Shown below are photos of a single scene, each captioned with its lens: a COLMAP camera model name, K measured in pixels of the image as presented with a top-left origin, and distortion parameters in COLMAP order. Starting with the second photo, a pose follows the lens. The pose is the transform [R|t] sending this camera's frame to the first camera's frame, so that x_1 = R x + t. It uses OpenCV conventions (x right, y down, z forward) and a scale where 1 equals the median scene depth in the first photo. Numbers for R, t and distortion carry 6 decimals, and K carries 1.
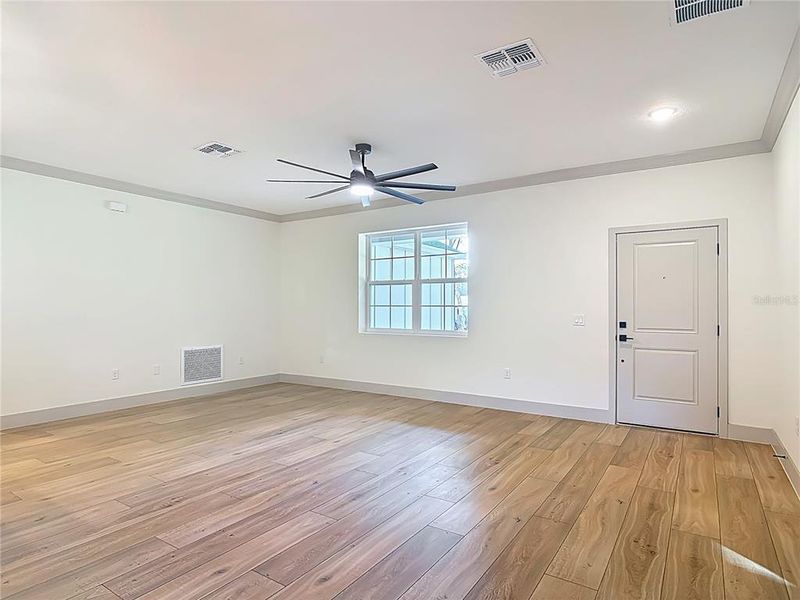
lens RADIAL K [[458.5, 0, 396.2], [0, 458.5, 303.6], [0, 0, 1]] dist [-0.003419, -0.002067]
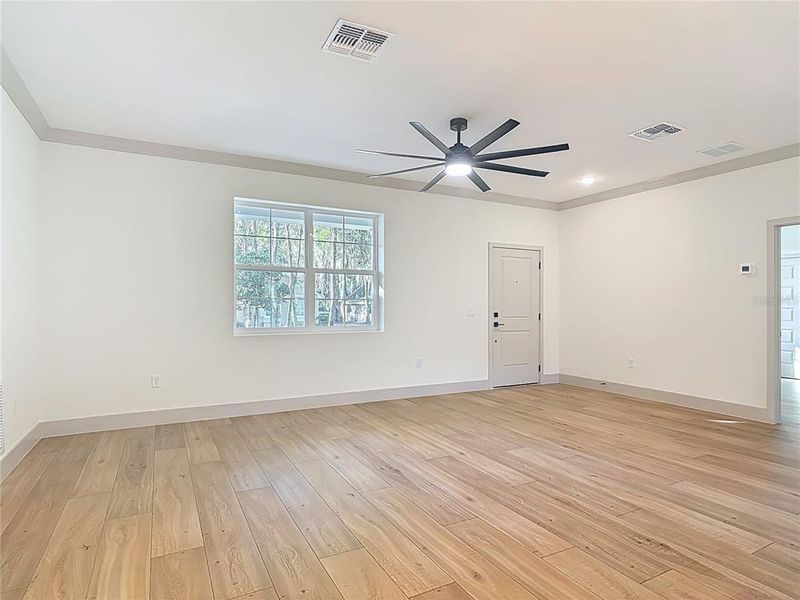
lens RADIAL K [[458.5, 0, 404.1], [0, 458.5, 295.0], [0, 0, 1]] dist [-0.003419, -0.002067]
pose [[0.467134, 0.023085, 0.883885, -1.033449], [-0.008855, 0.999731, -0.021431, 0.024557], [-0.884142, 0.002185, 0.467213, 0.752893]]
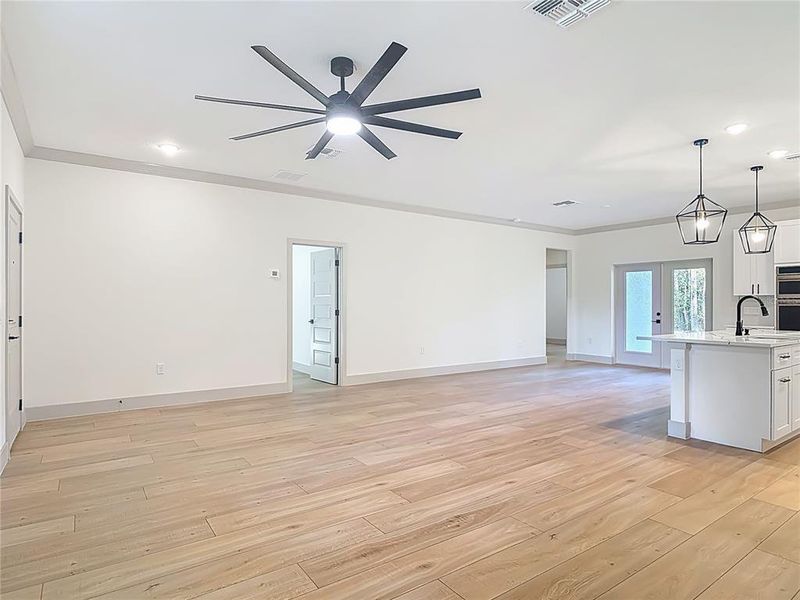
lens RADIAL K [[458.5, 0, 397.3], [0, 458.5, 303.3], [0, 0, 1]] dist [-0.003419, -0.002067]
pose [[-0.931159, -0.004874, 0.364582, -0.451080], [-0.006615, 0.999972, -0.003527, 0.021559], [-0.364555, -0.005696, -0.931165, 1.807510]]
